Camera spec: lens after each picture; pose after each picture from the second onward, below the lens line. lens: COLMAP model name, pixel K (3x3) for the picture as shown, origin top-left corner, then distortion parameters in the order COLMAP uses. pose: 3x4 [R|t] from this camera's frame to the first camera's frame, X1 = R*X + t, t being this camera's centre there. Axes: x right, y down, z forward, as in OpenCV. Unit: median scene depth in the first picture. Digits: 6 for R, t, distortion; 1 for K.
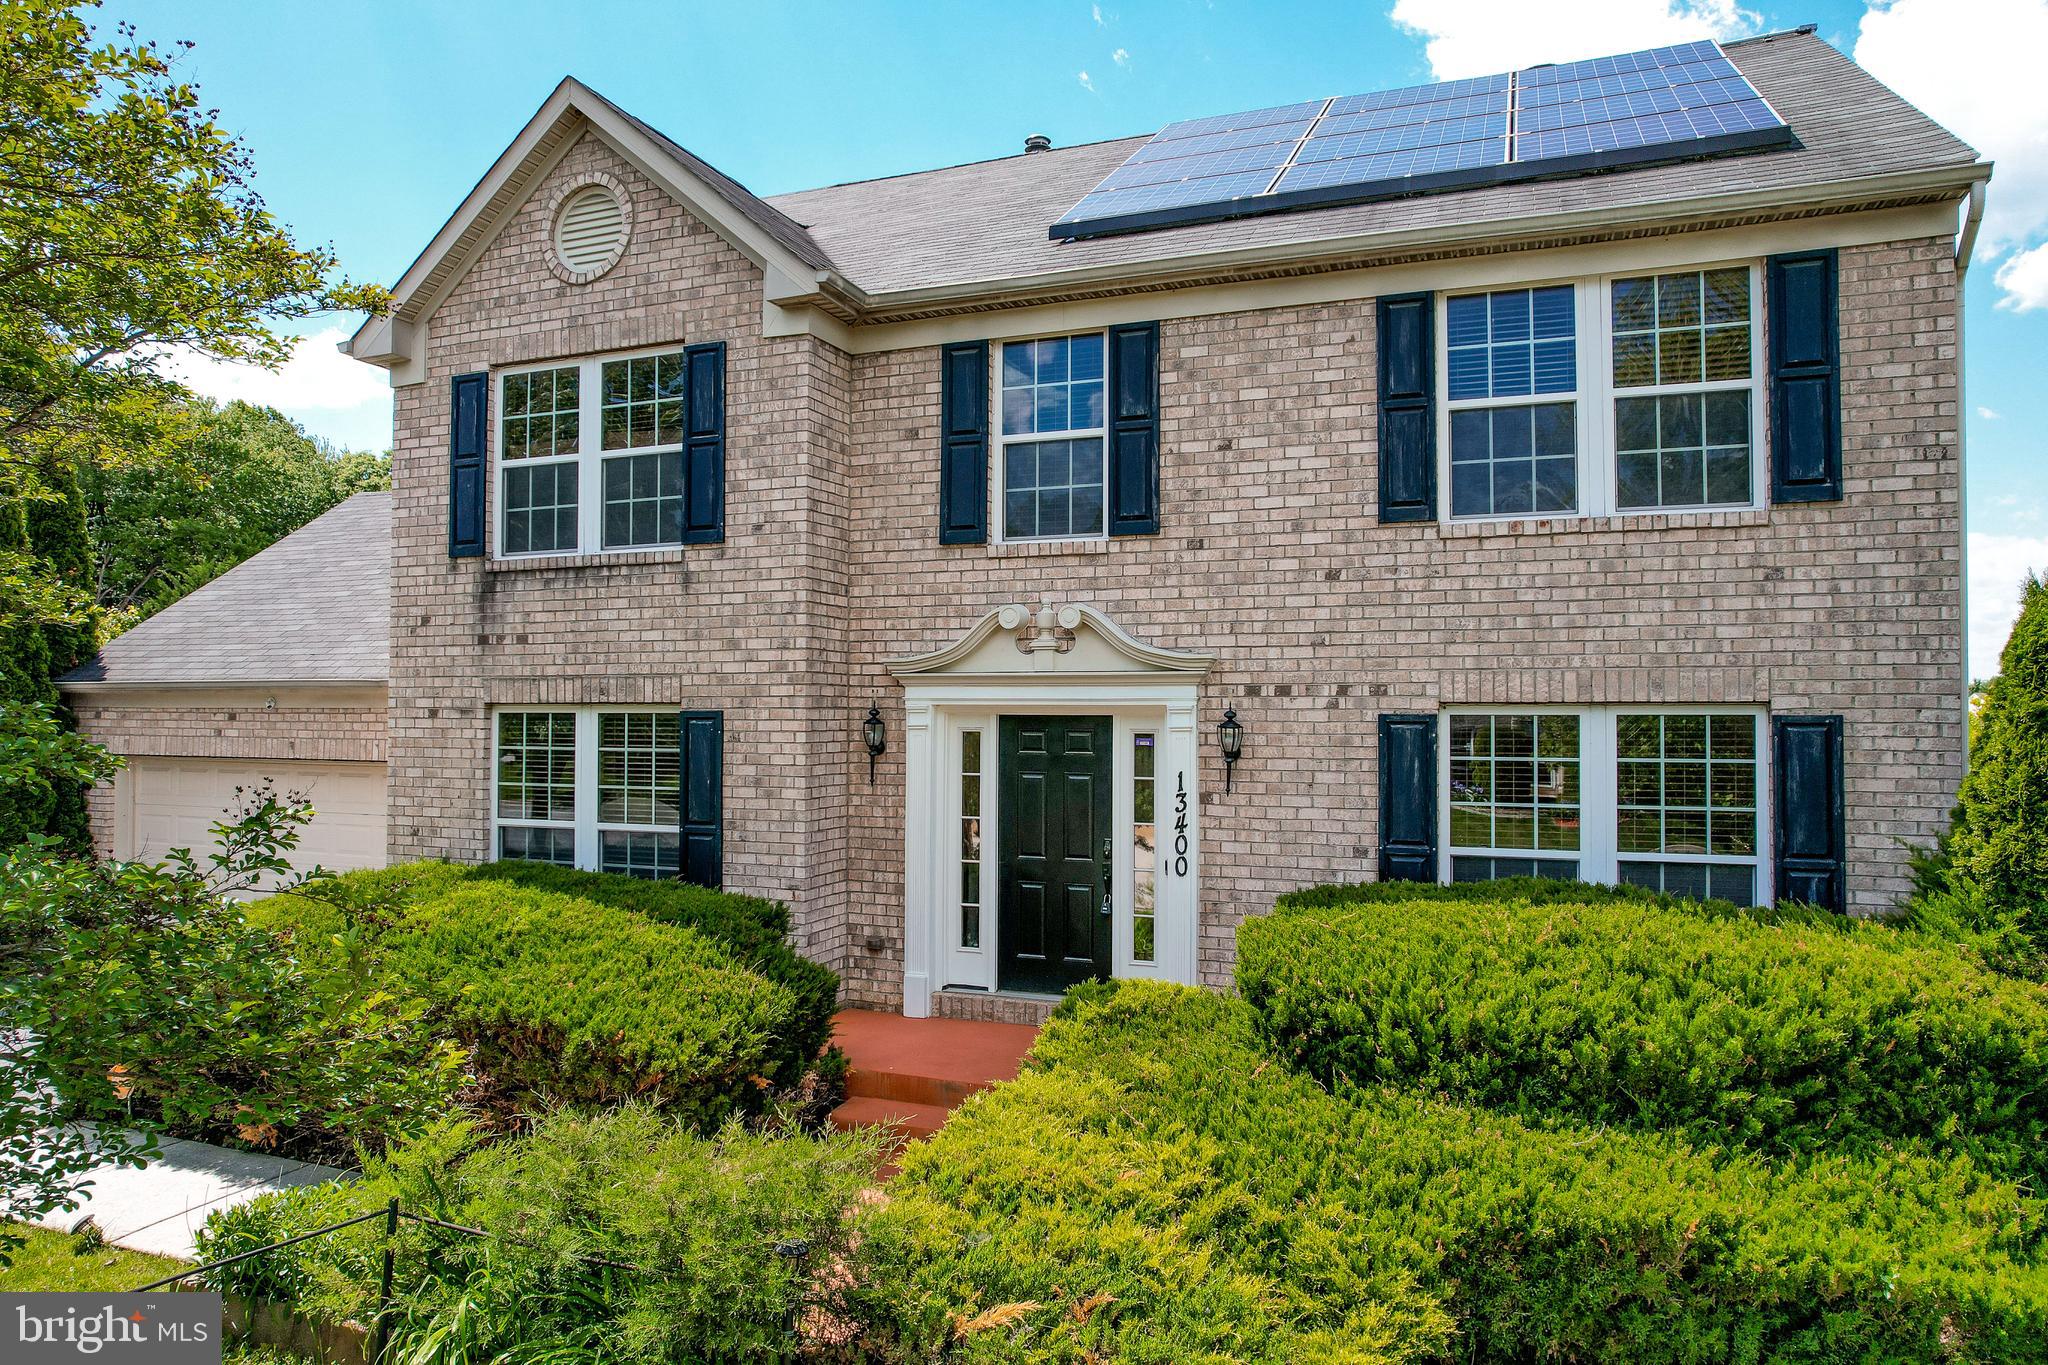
lens RADIAL K [[1317.3, 0, 1024.0], [0, 1317.3, 682.5], [0, 0, 1]] dist [-0.075655, 0.067992]
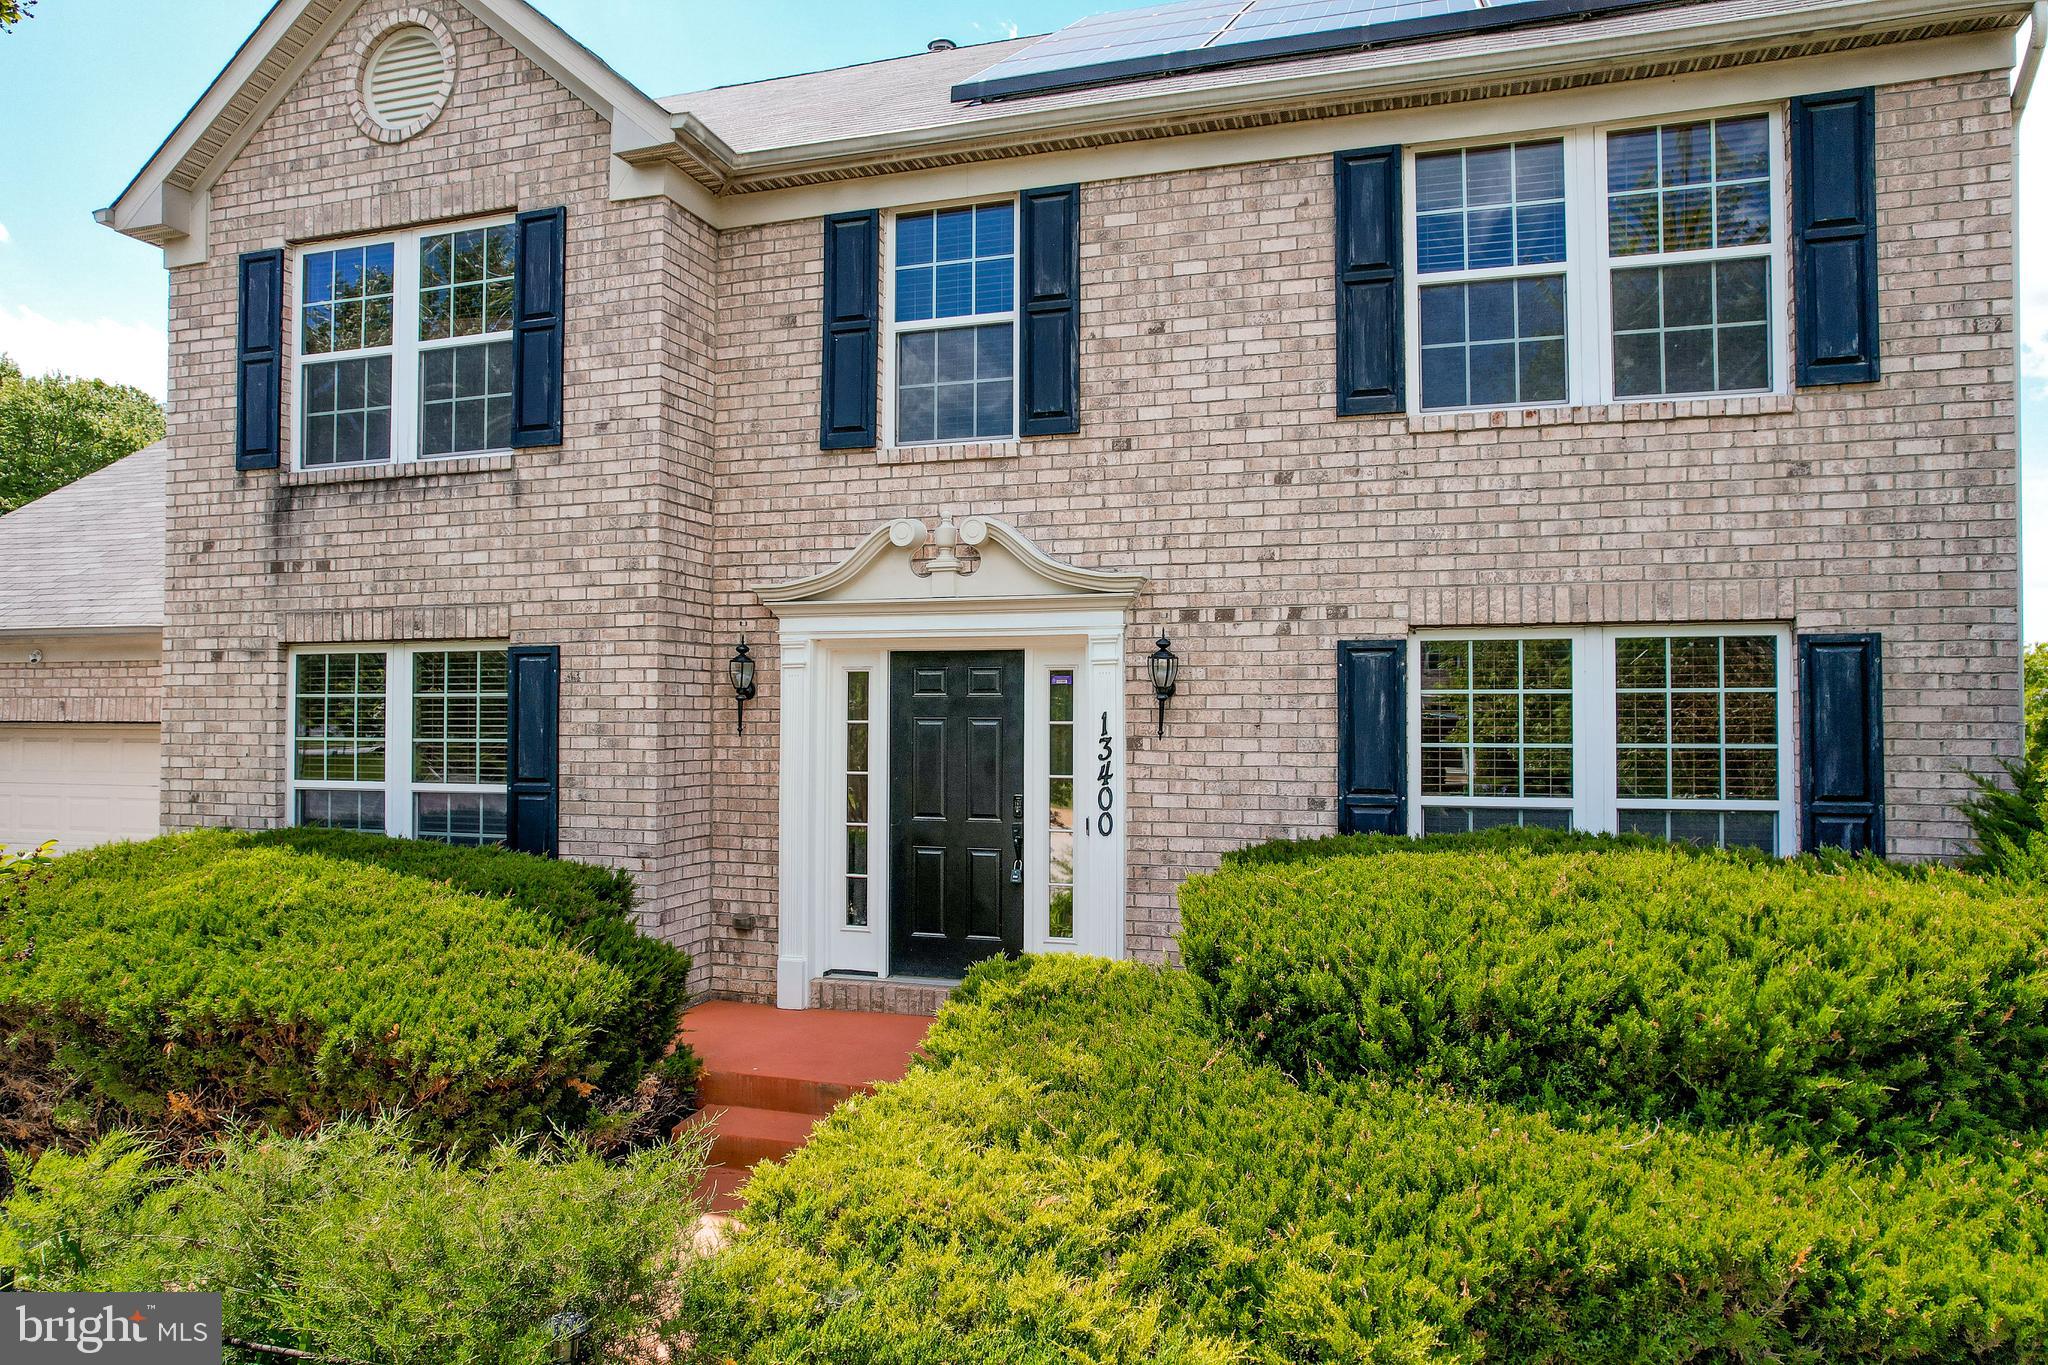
lens RADIAL K [[1317.3, 0, 1024.0], [0, 1317.3, 682.5], [0, 0, 1]] dist [-0.075655, 0.067992]
pose [[0.997667, 0.000126, 0.068267, 0.010390], [0.000009, 0.999998, -0.001981, 0.053857], [-0.068268, 0.001977, 0.997665, 0.170114]]
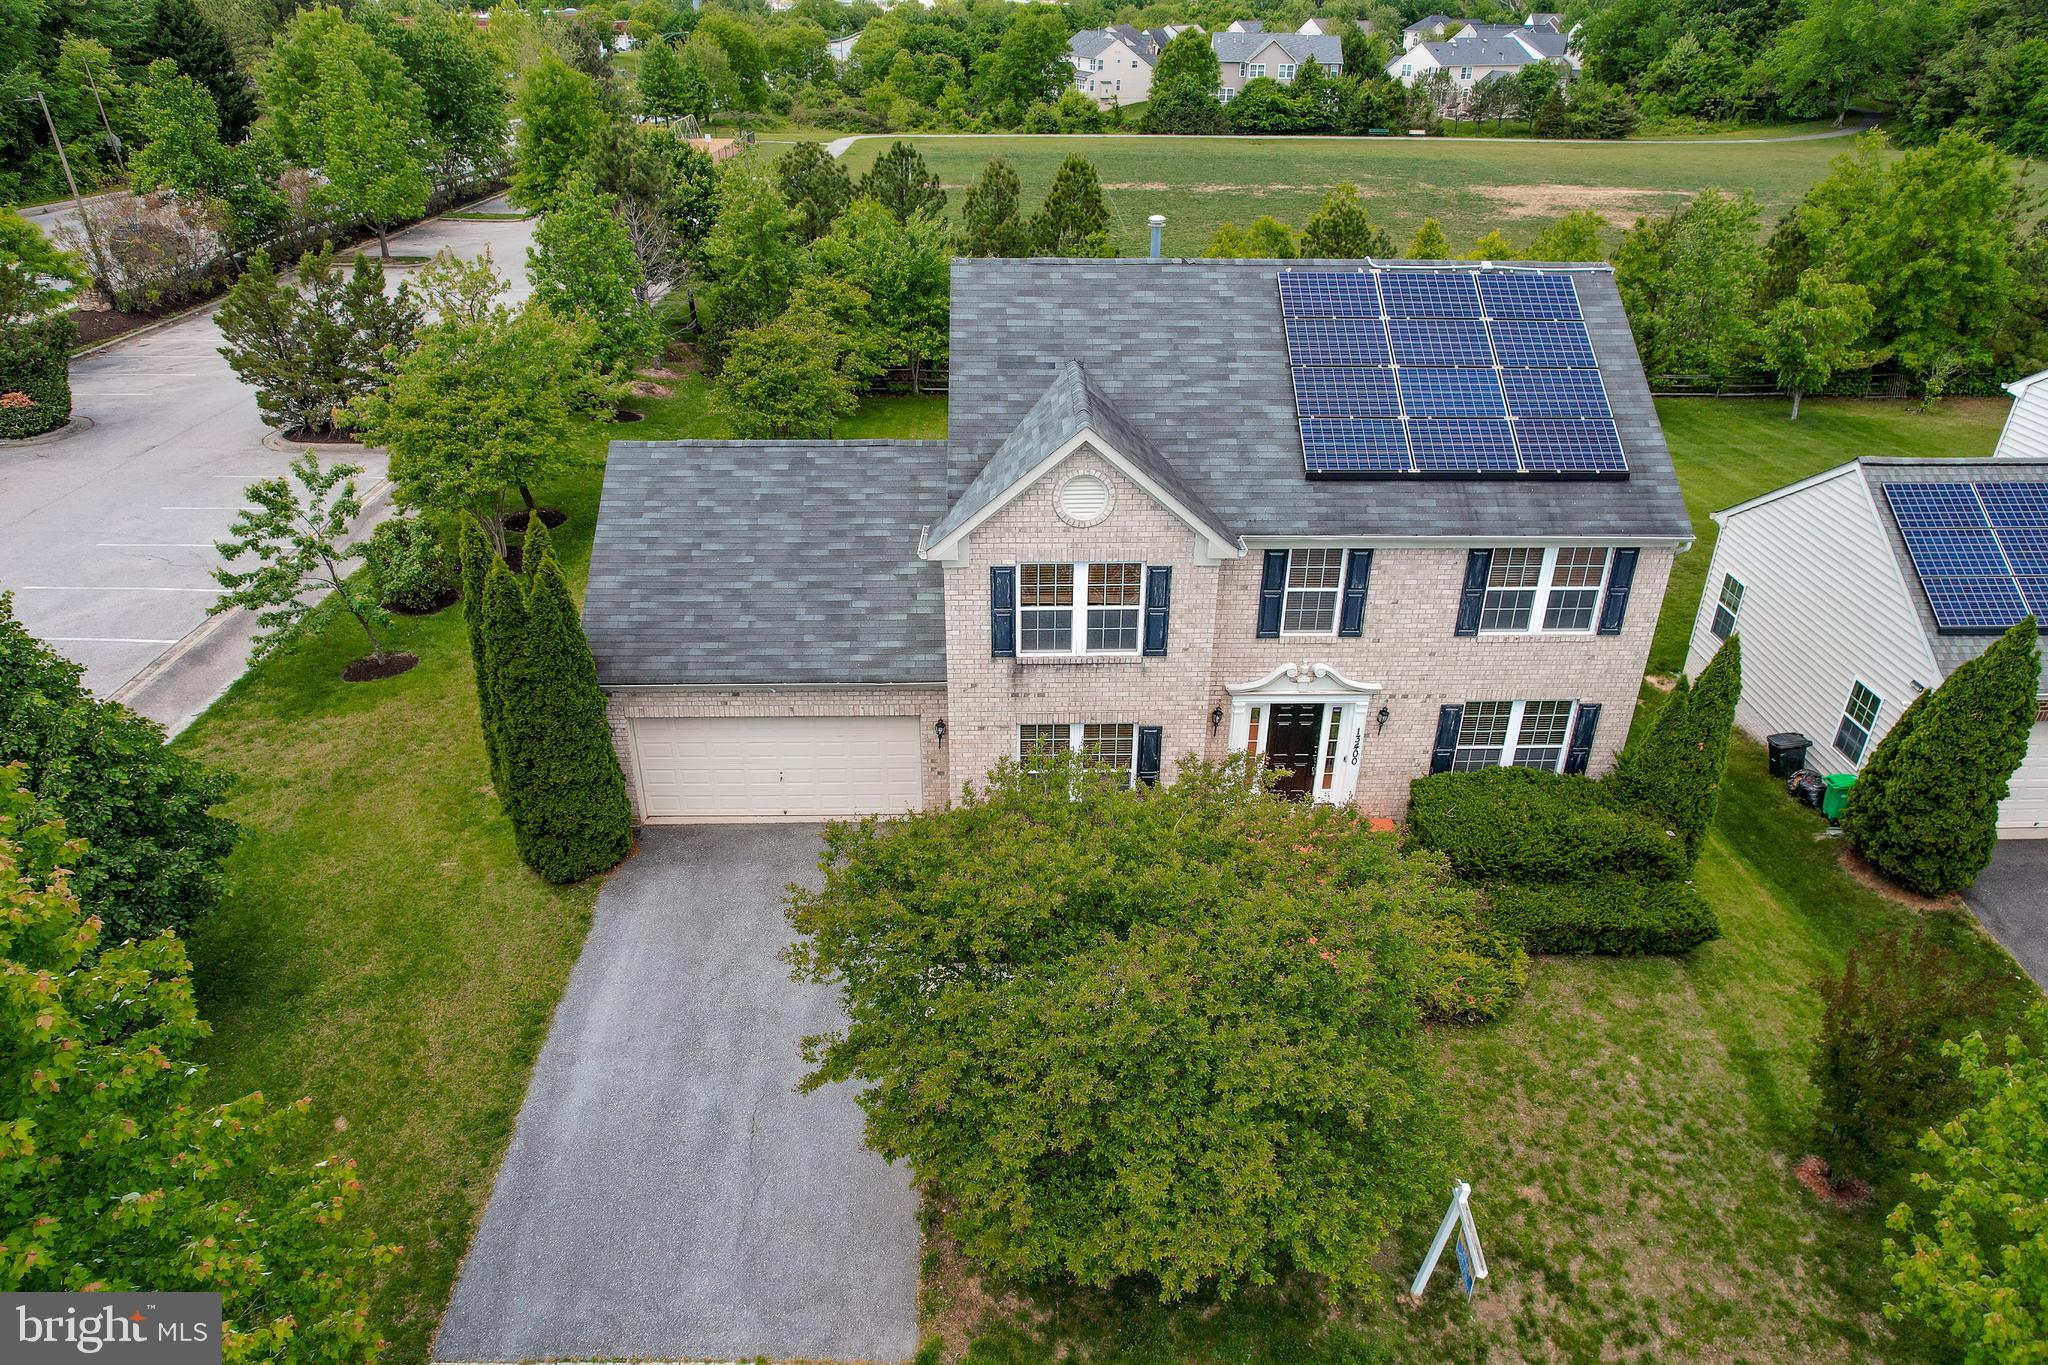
lens RADIAL K [[1317.3, 0, 1024.0], [0, 1317.3, 682.5], [0, 0, 1]] dist [-0.075655, 0.067992]
pose [[0.925231, -0.181834, 0.332993, -1.305433], [-0.008717, 0.867252, 0.497792, -1.264762], [-0.379305, -0.463476, 0.800823, -0.679788]]
